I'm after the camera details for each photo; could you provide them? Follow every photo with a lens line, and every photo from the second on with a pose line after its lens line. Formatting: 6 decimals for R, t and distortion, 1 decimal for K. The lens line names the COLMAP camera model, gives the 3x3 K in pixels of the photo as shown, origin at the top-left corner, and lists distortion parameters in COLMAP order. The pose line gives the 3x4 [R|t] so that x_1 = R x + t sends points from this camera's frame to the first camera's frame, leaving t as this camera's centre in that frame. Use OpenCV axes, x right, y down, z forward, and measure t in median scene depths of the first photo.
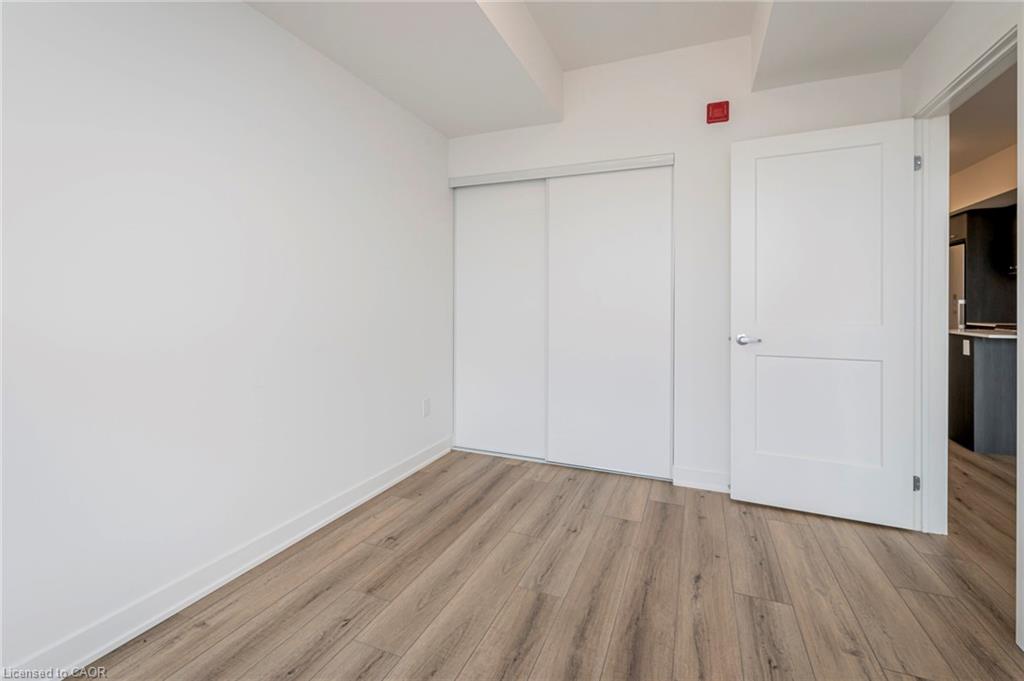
lens RADIAL K [[452.7, 0, 511.8], [0, 452.7, 313.0], [0, 0, 1]] dist [-0.002297, -0.000163]
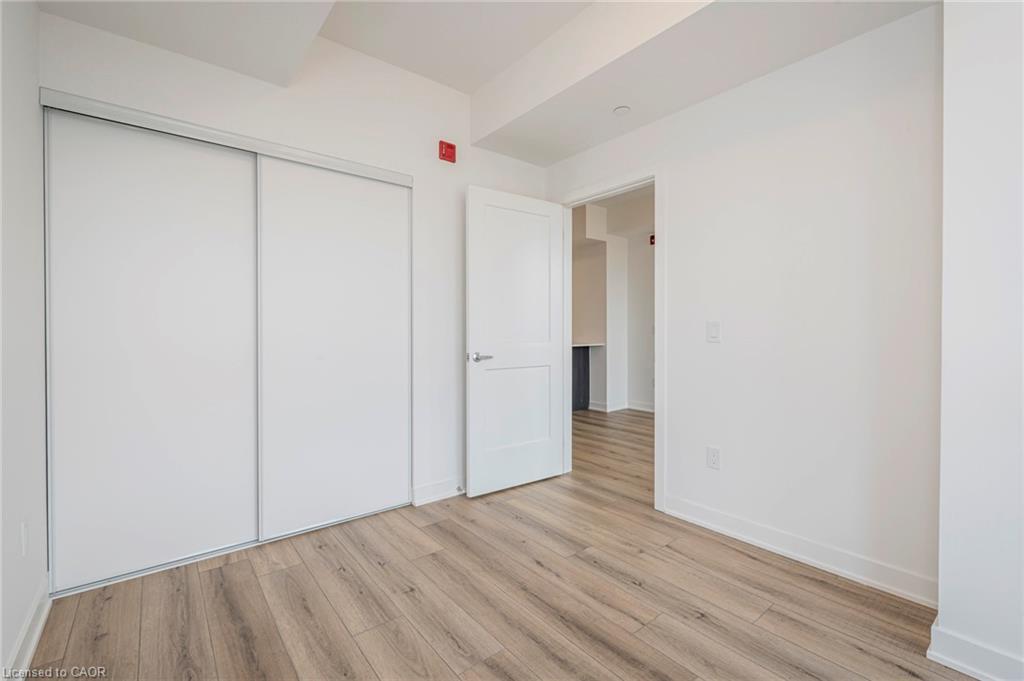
lens RADIAL K [[443.4, 0, 513.4], [0, 443.4, 329.6], [0, 0, 1]] dist [0.002267, 0.000122]
pose [[0.480434, -0.005183, 0.877015, -0.471114], [0.020790, 0.999769, -0.005480, -0.001113], [-0.876784, 0.020866, 0.480431, 0.392637]]
